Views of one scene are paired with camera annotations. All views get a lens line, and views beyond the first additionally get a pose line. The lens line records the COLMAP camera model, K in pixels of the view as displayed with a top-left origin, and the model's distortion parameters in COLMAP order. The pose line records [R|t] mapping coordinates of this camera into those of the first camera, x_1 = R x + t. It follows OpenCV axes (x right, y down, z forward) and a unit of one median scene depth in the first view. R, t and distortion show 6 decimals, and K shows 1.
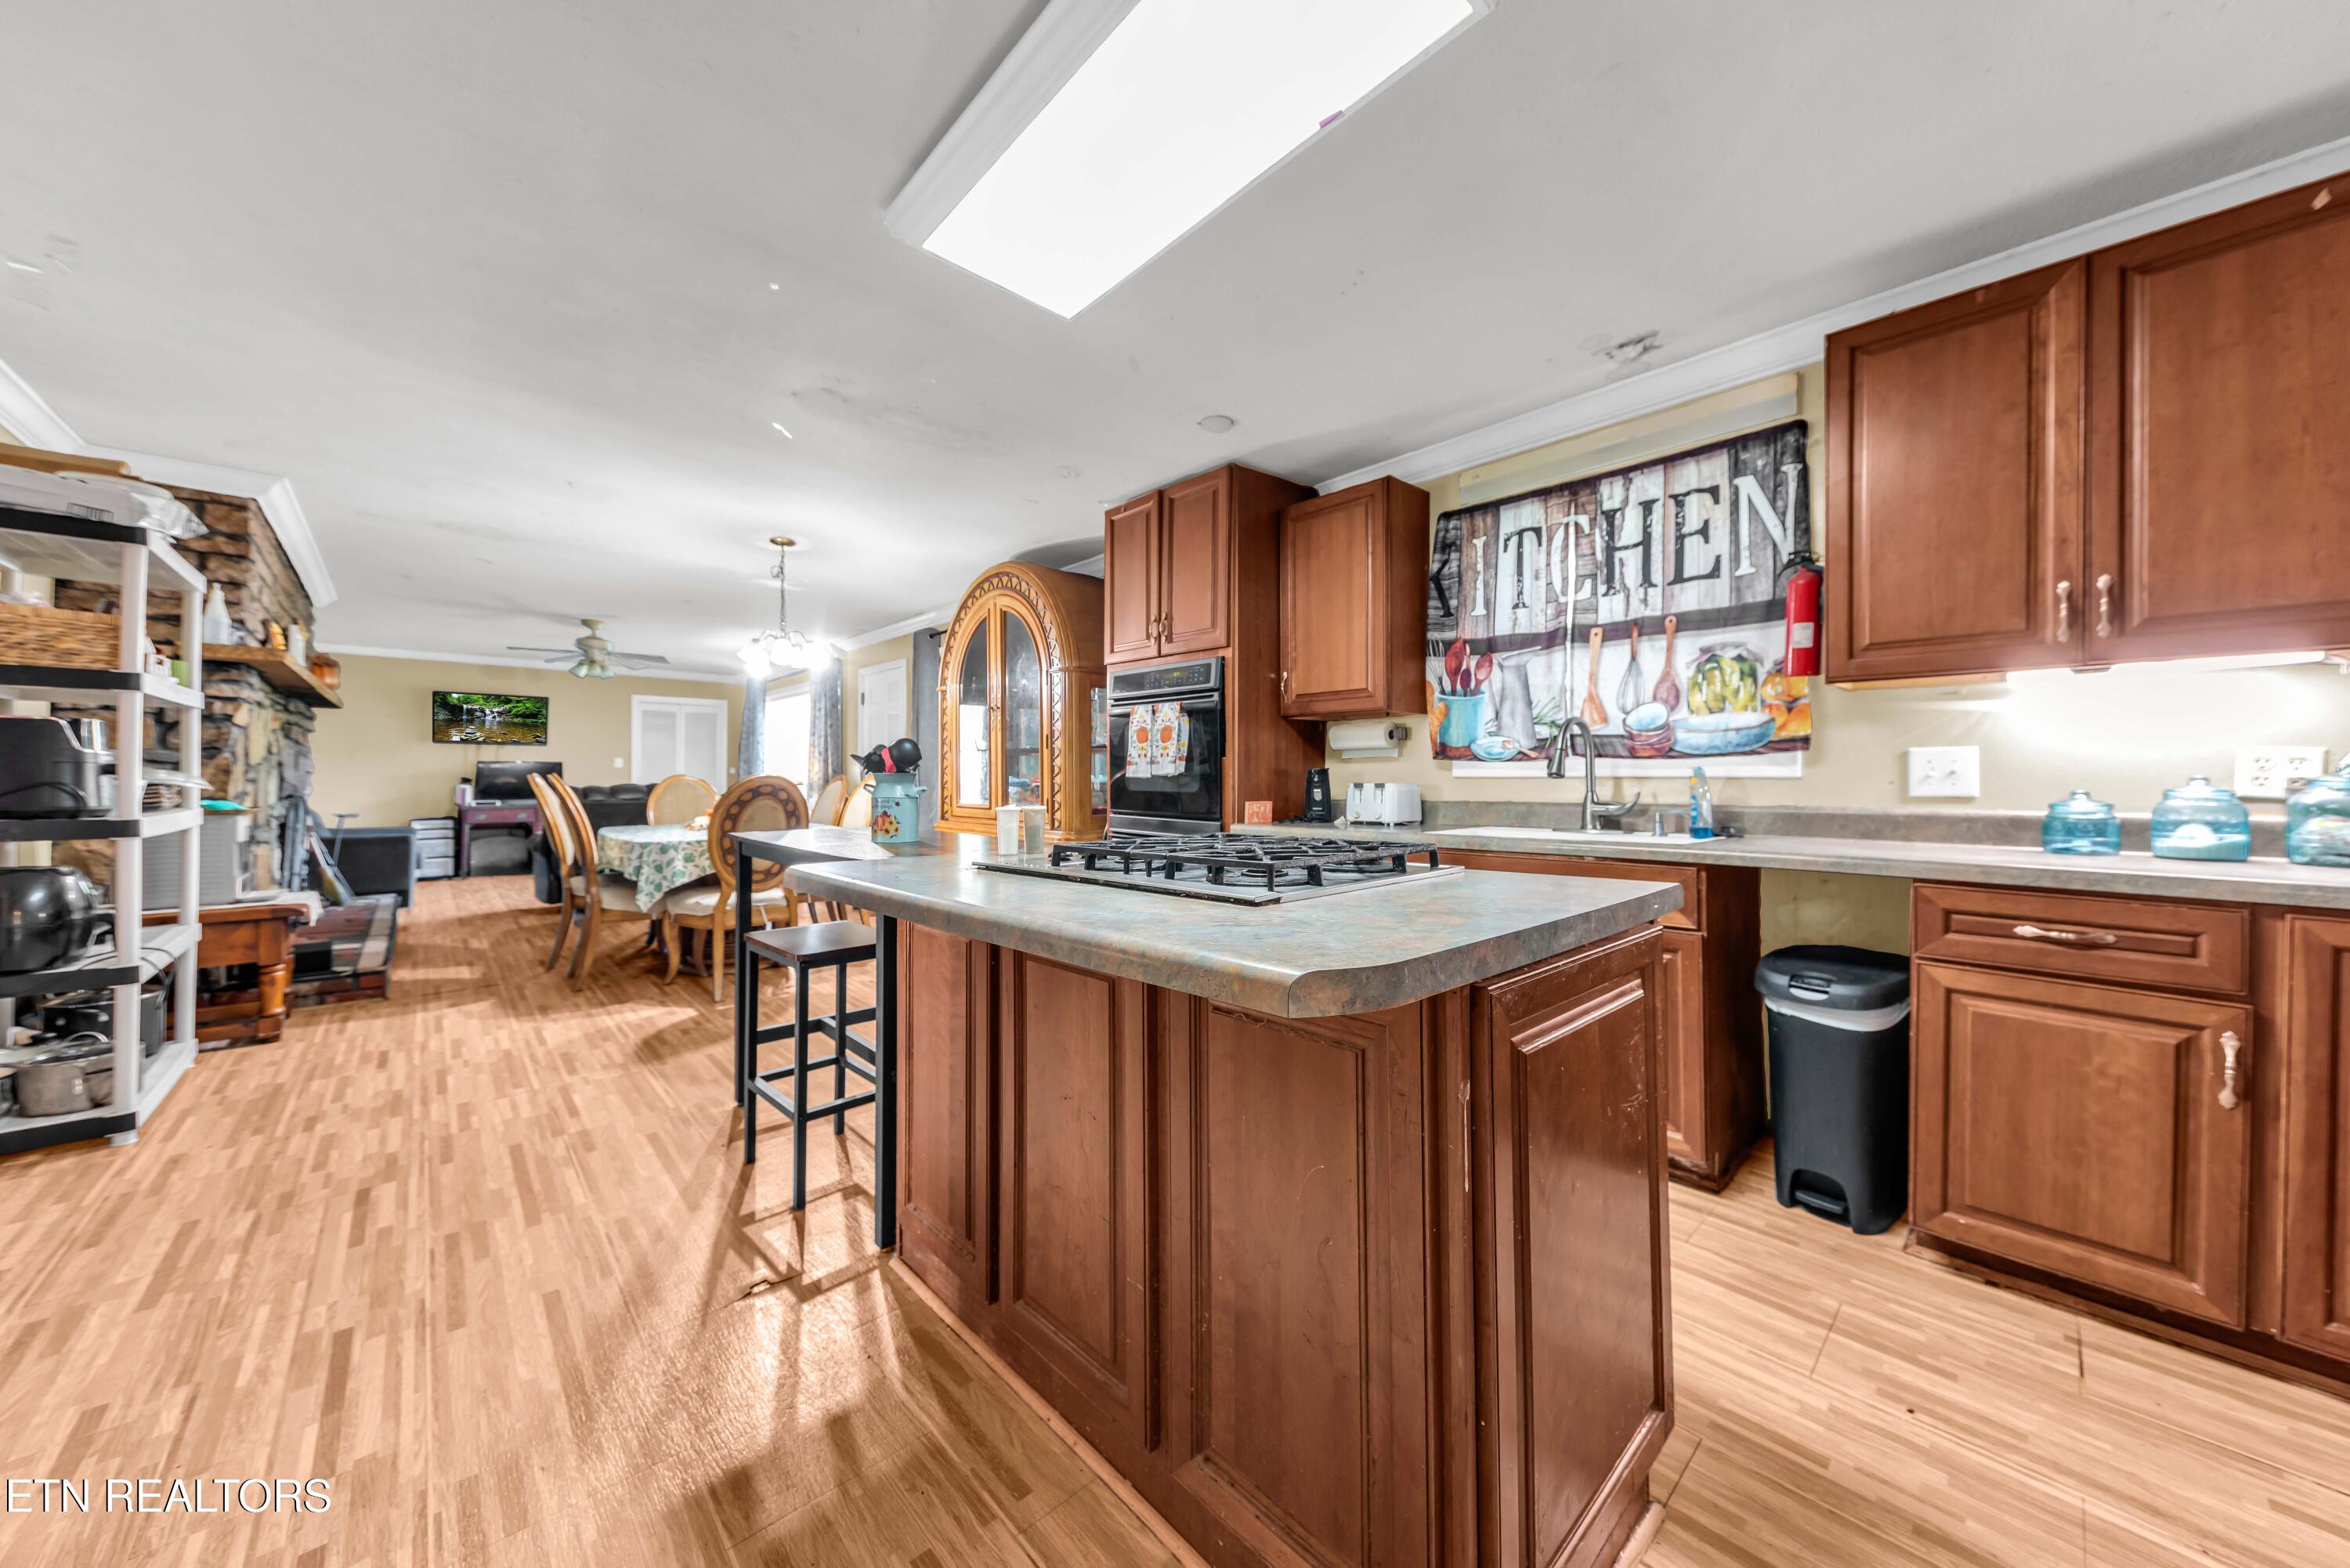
lens RADIAL K [[808.7, 0, 1194.0], [0, 808.7, 786.2], [0, 0, 1]] dist [0.000819, 0.000031]
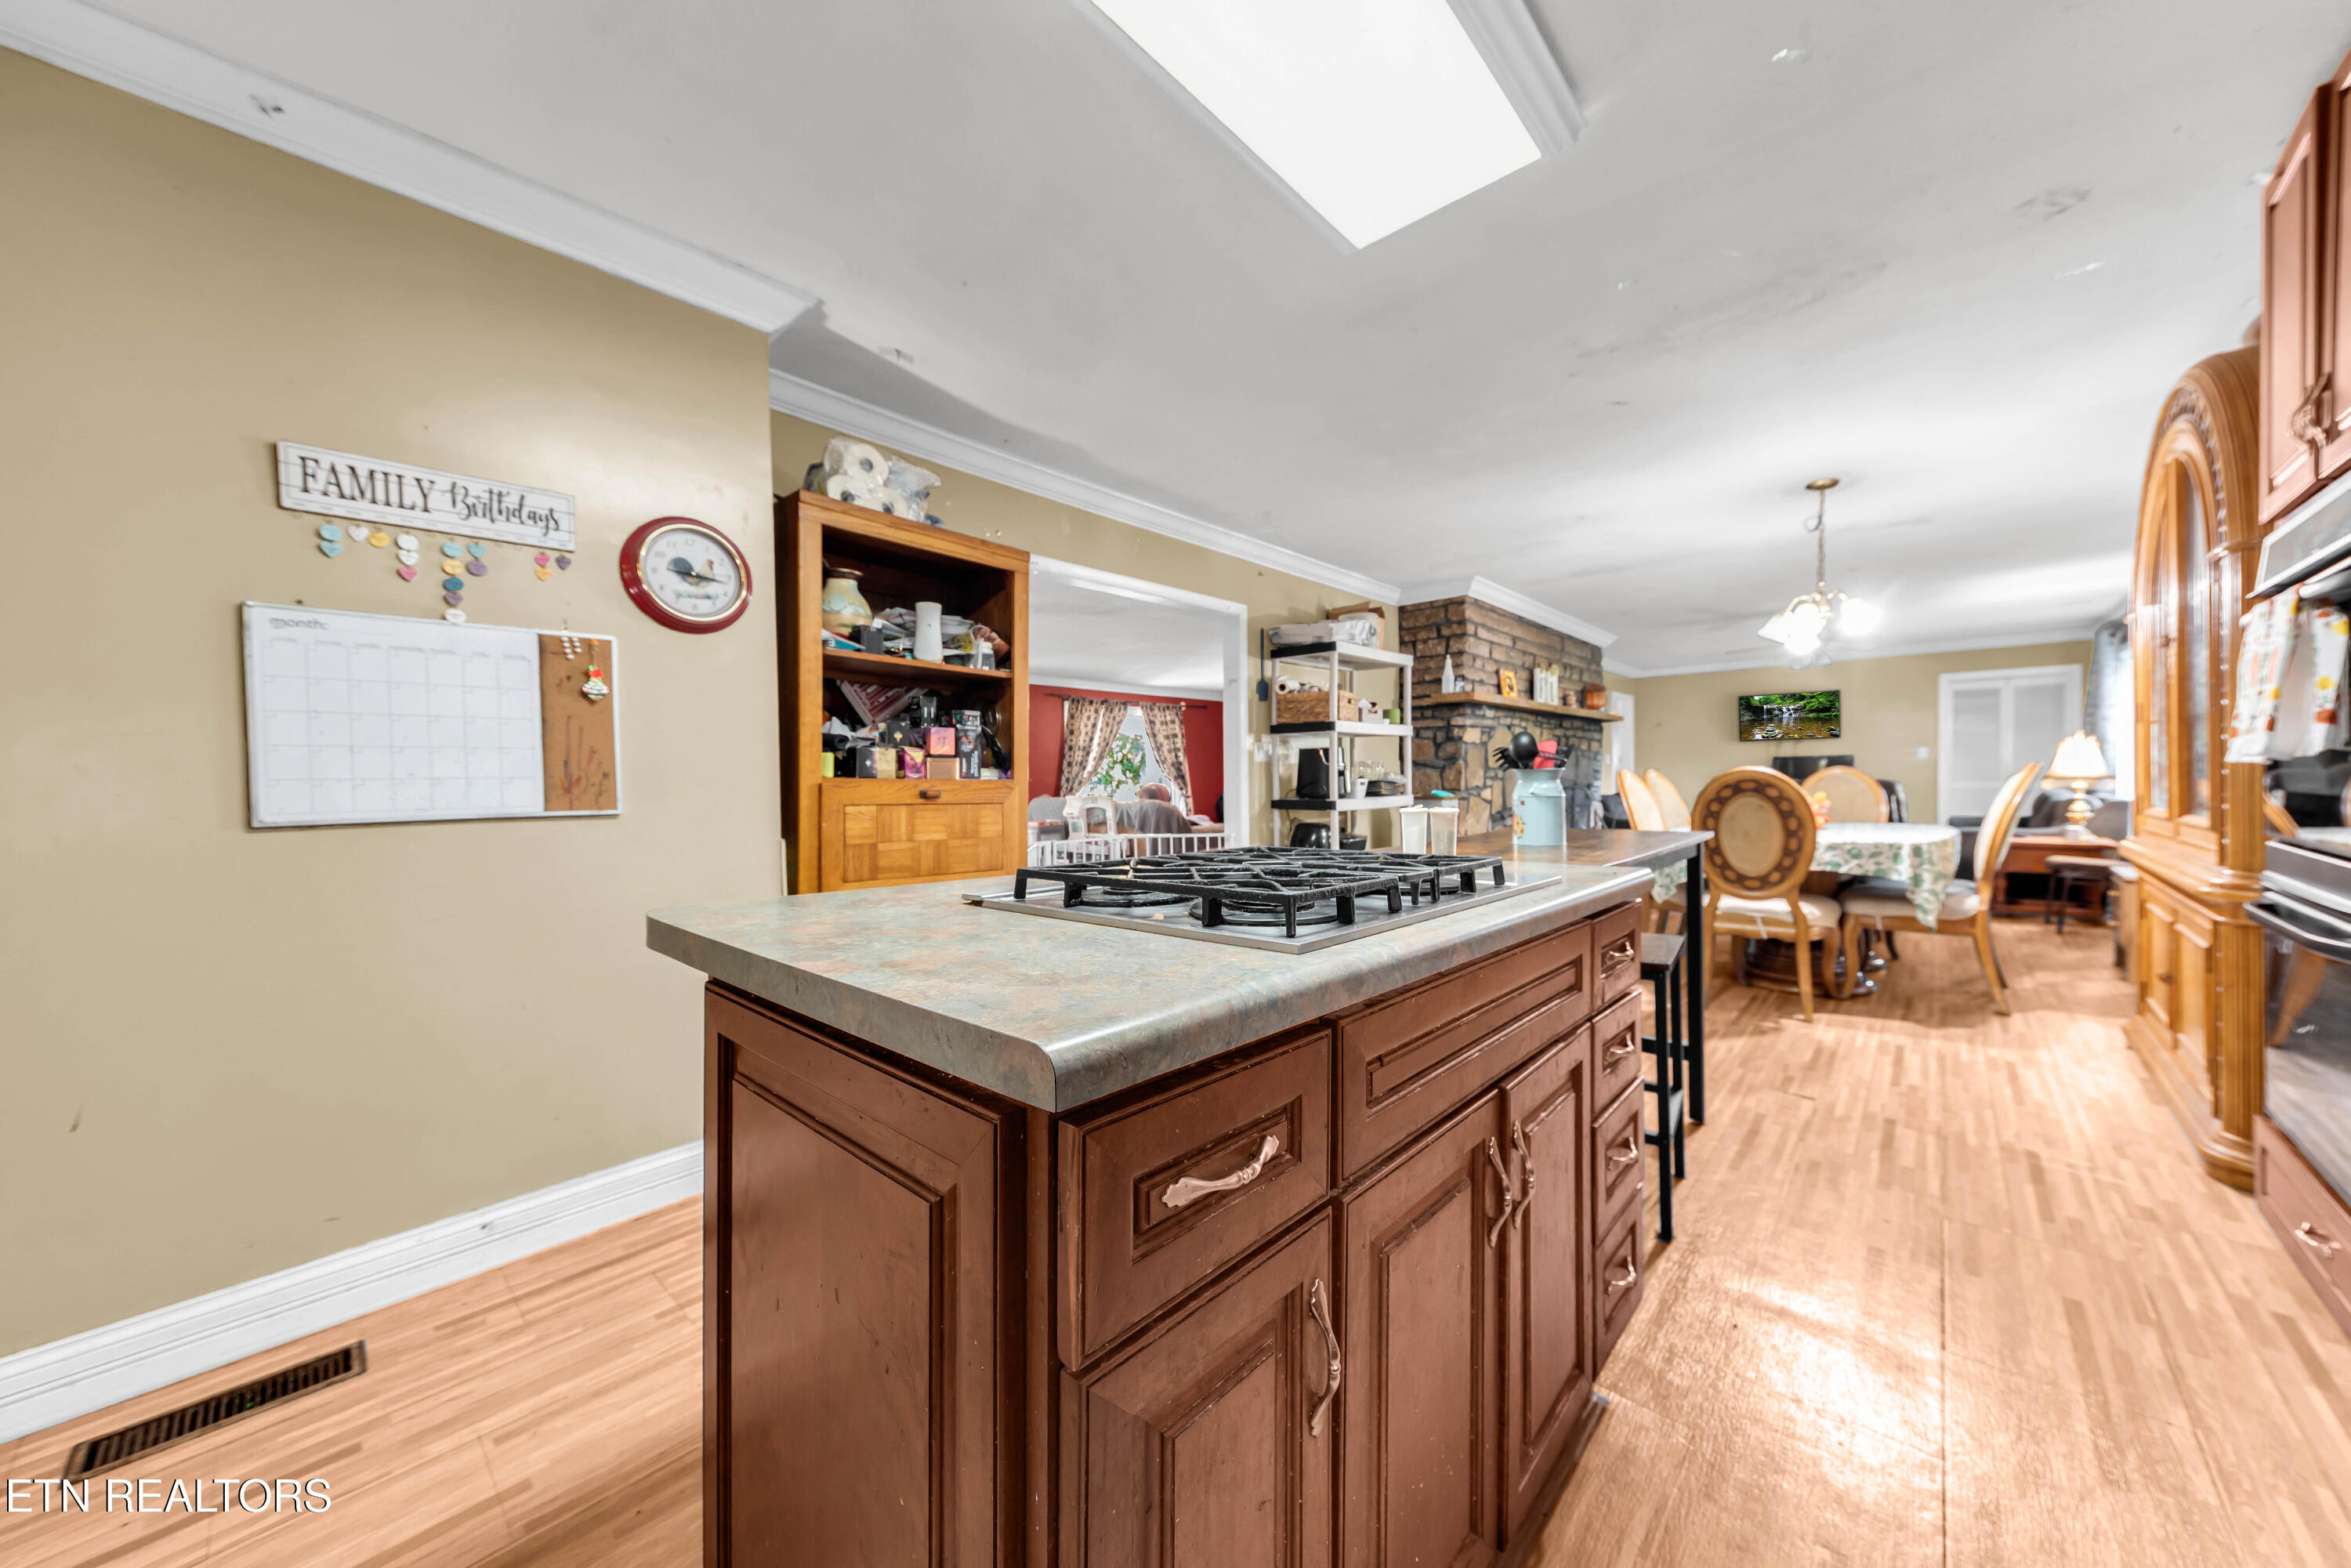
lens RADIAL K [[809.1, 0, 1194.8], [0, 809.1, 779.6], [0, 0, 1]] dist [0.000819, 0.000031]
pose [[0.066448, -0.001688, -0.997788, 0.280614], [0.003572, 0.999993, -0.001454, -0.003127], [0.997784, -0.003467, 0.066453, 0.314858]]
